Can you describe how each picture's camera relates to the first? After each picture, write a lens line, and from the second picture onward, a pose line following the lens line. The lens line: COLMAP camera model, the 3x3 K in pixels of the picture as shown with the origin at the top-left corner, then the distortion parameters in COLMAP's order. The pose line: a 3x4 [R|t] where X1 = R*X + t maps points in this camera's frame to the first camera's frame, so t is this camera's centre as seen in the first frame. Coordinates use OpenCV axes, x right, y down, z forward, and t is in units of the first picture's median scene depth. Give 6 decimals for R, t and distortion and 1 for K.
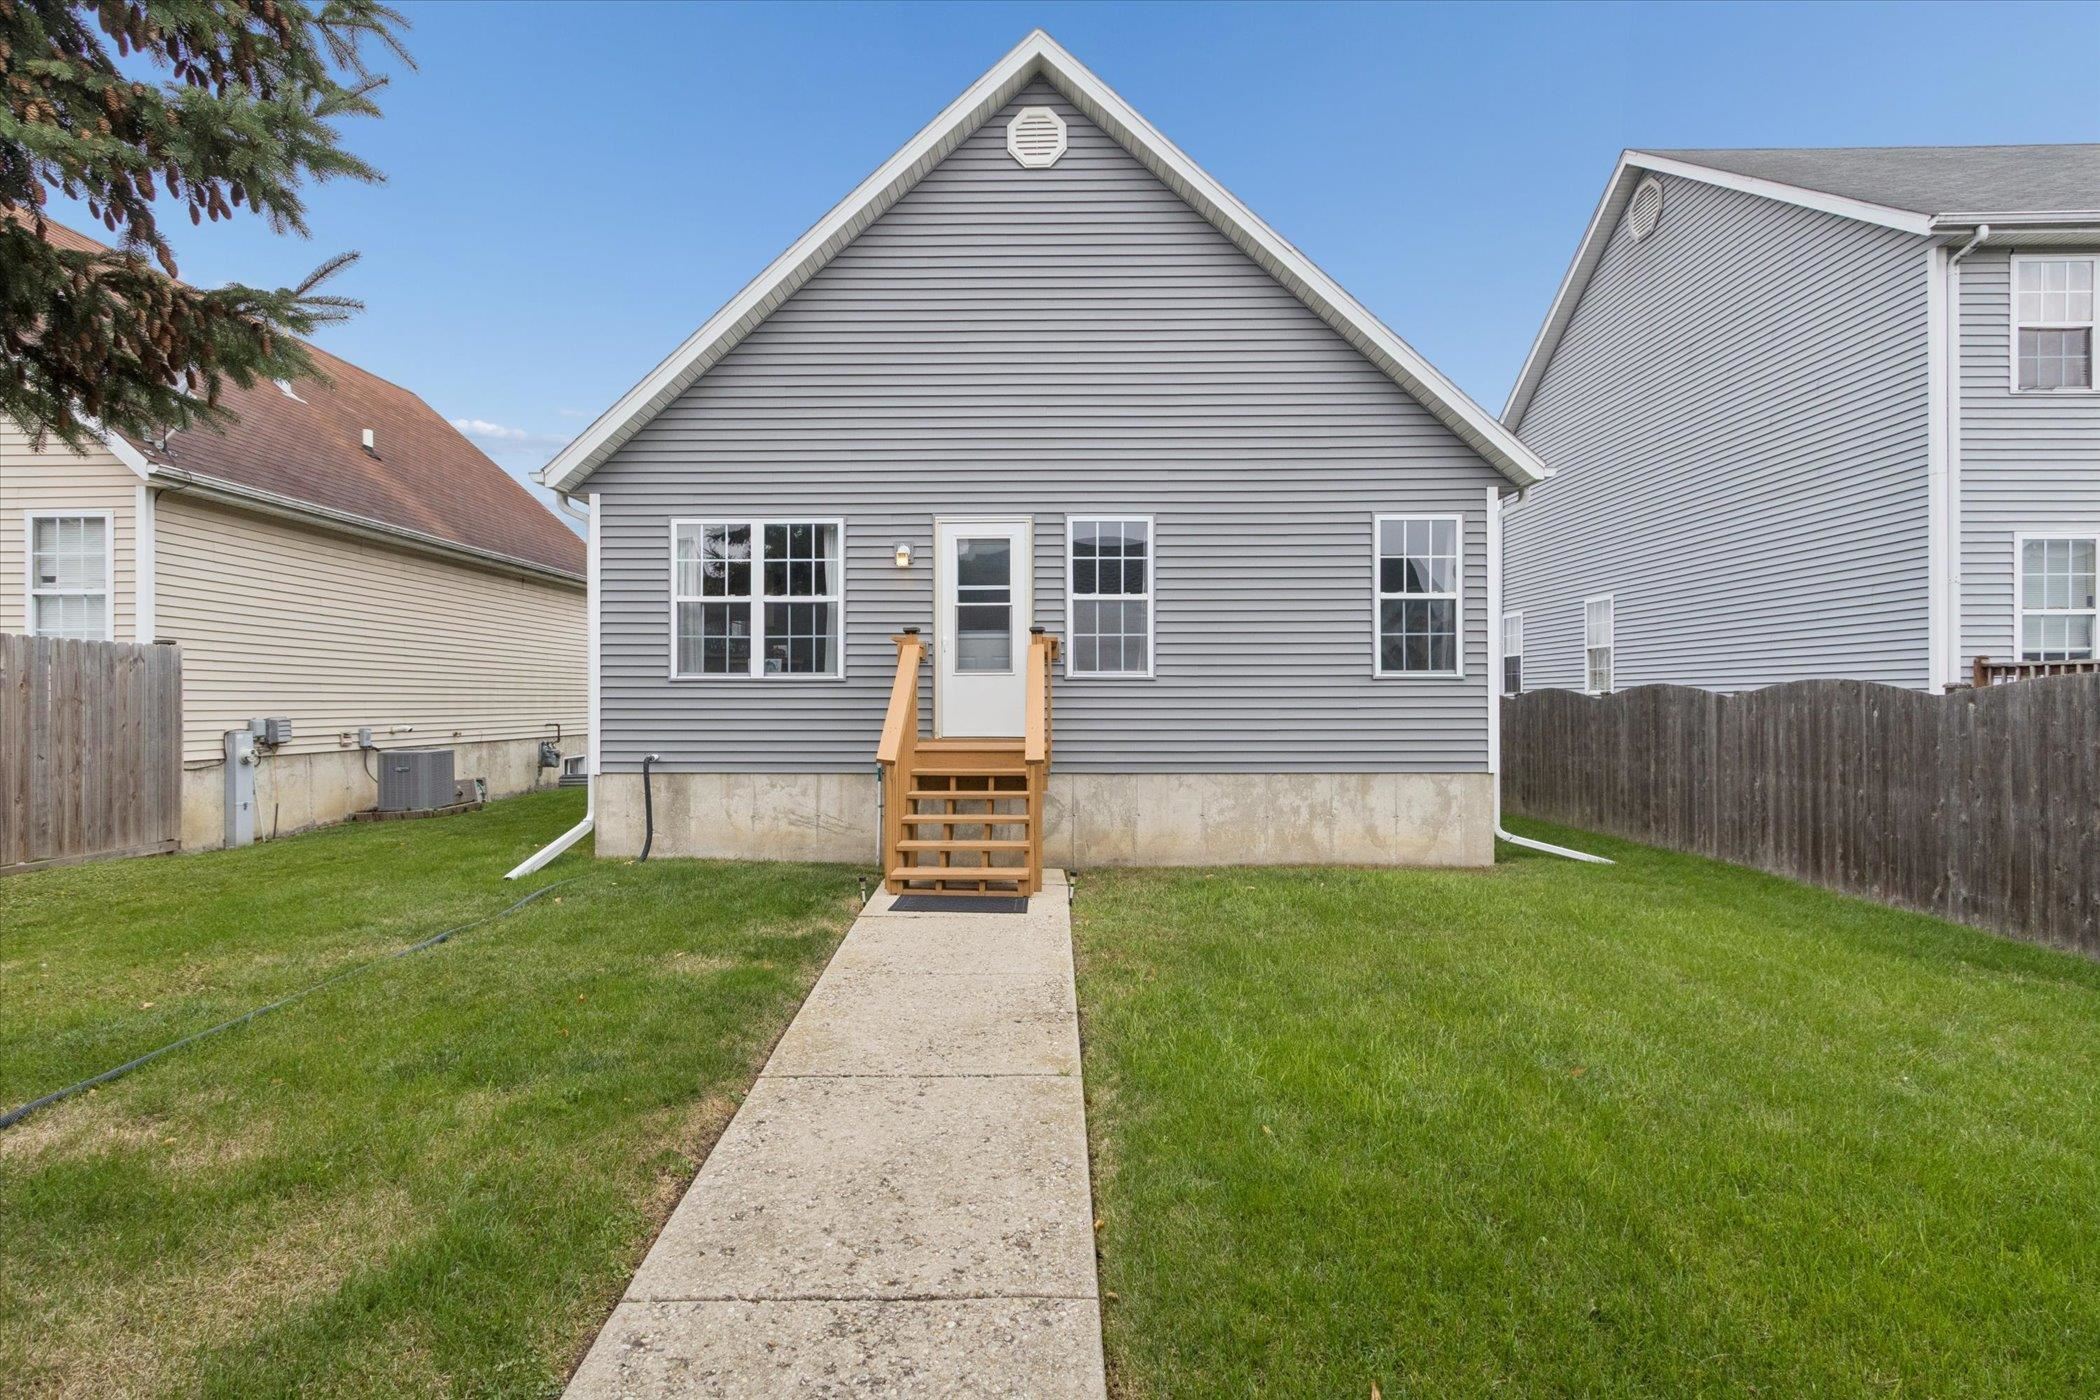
lens RADIAL K [[985.9, 0, 1043.7], [0, 985.9, 702.6], [0, 0, 1]] dist [0.005948, -0.001634]
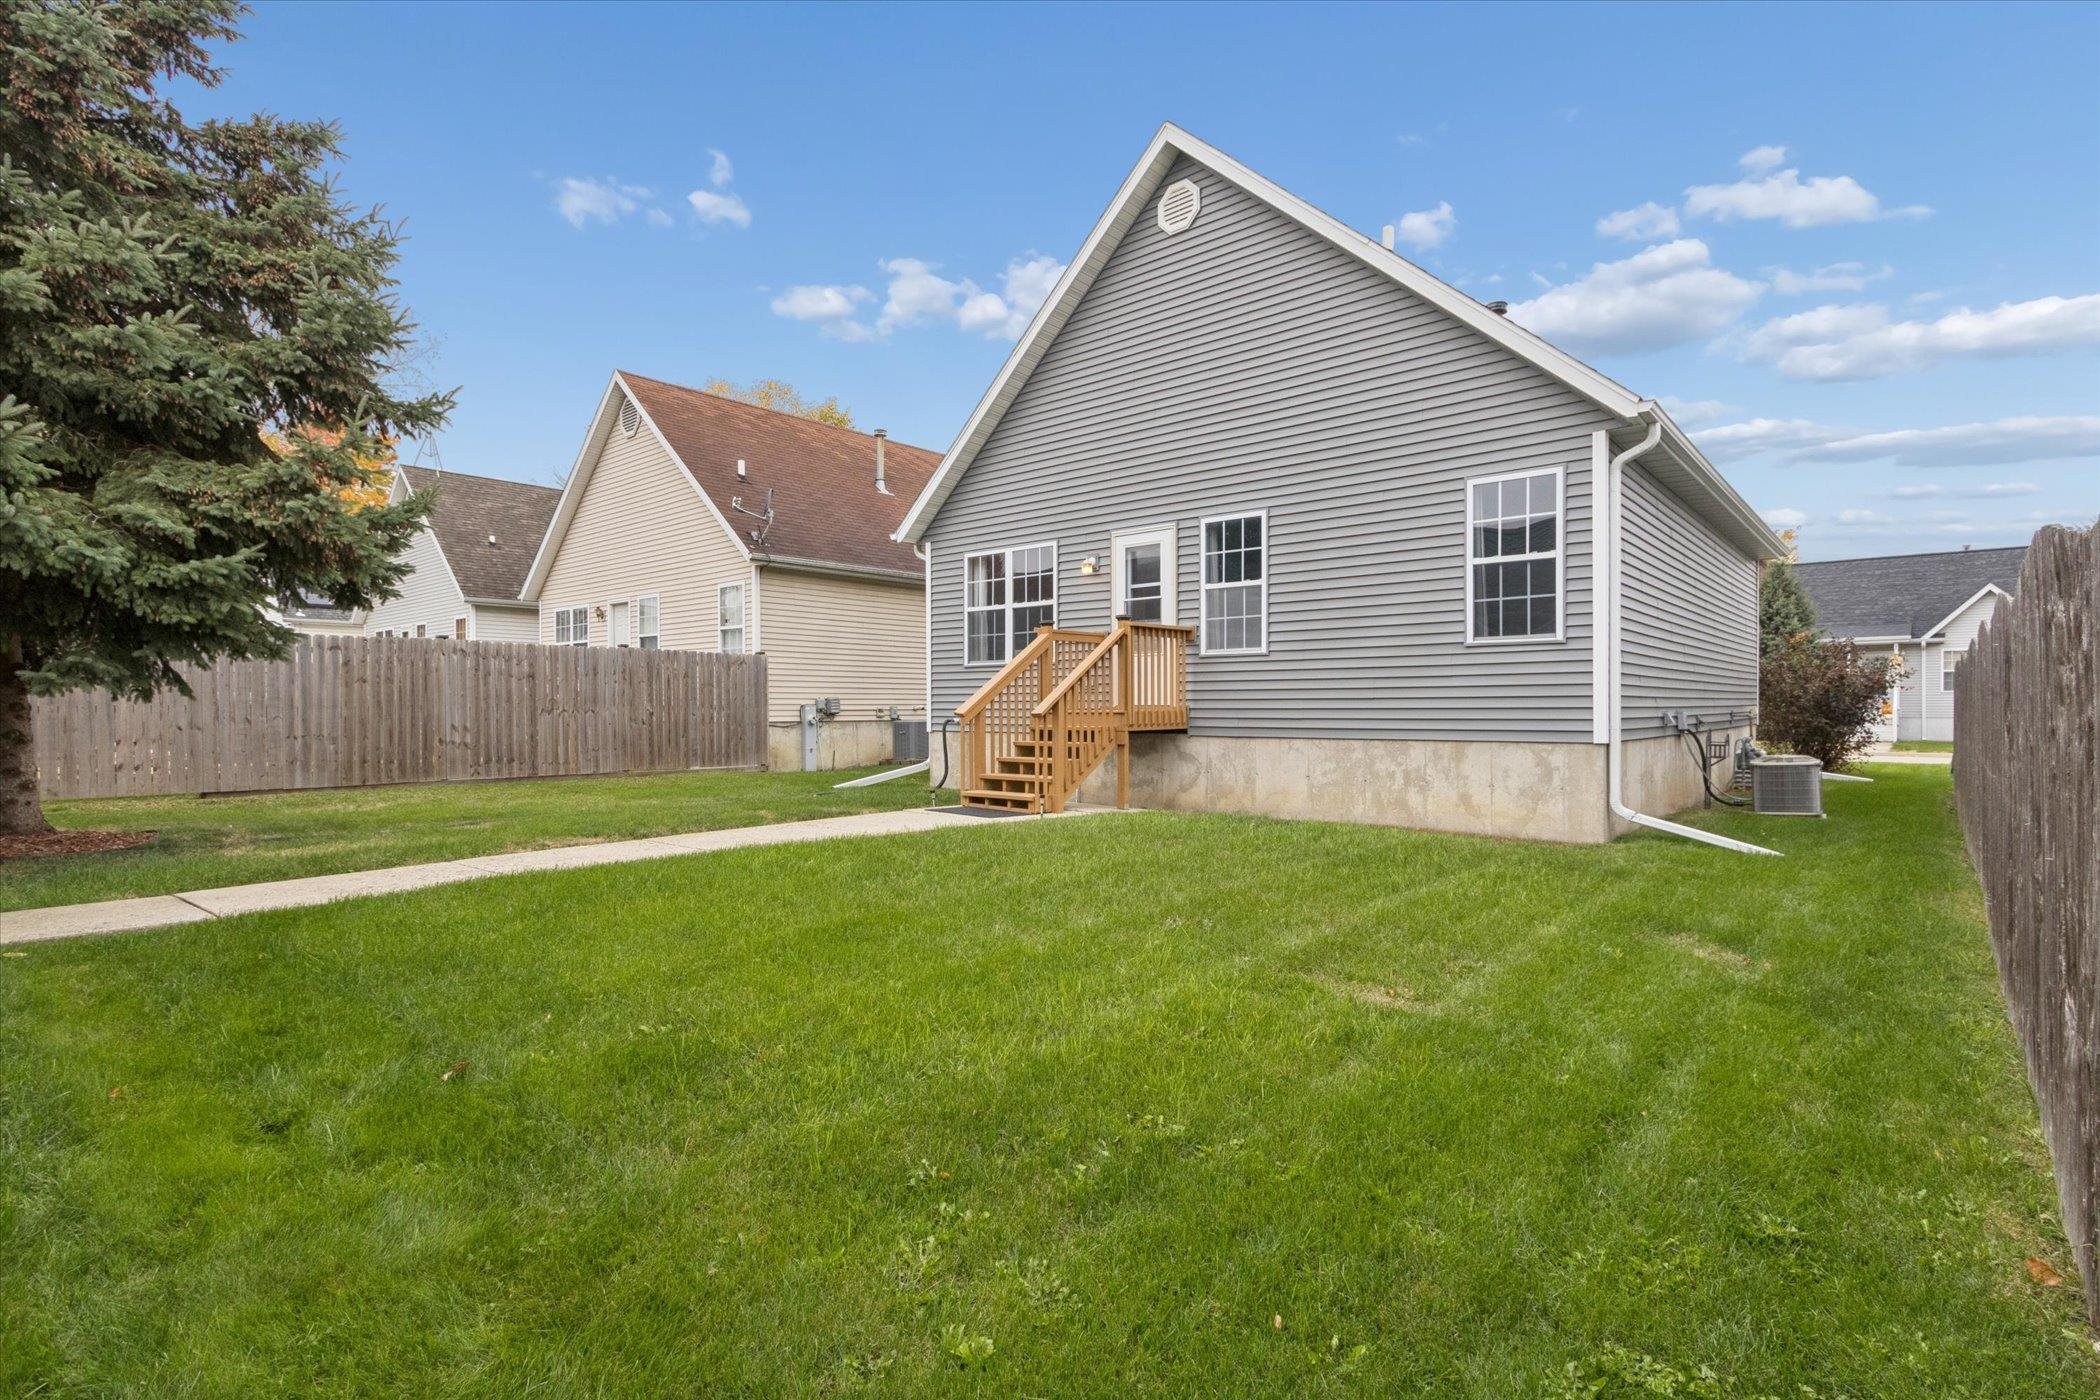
lens RADIAL K [[1013.7, 0, 1040.0], [0, 1013.7, 710.6], [0, 0, 1]] dist [-0.002061, -0.000297]
pose [[0.760792, 0.000637, -0.648996, 0.667022], [0.004829, 0.999966, 0.006643, 0.031790], [0.648978, -0.008188, 0.760763, -0.053788]]
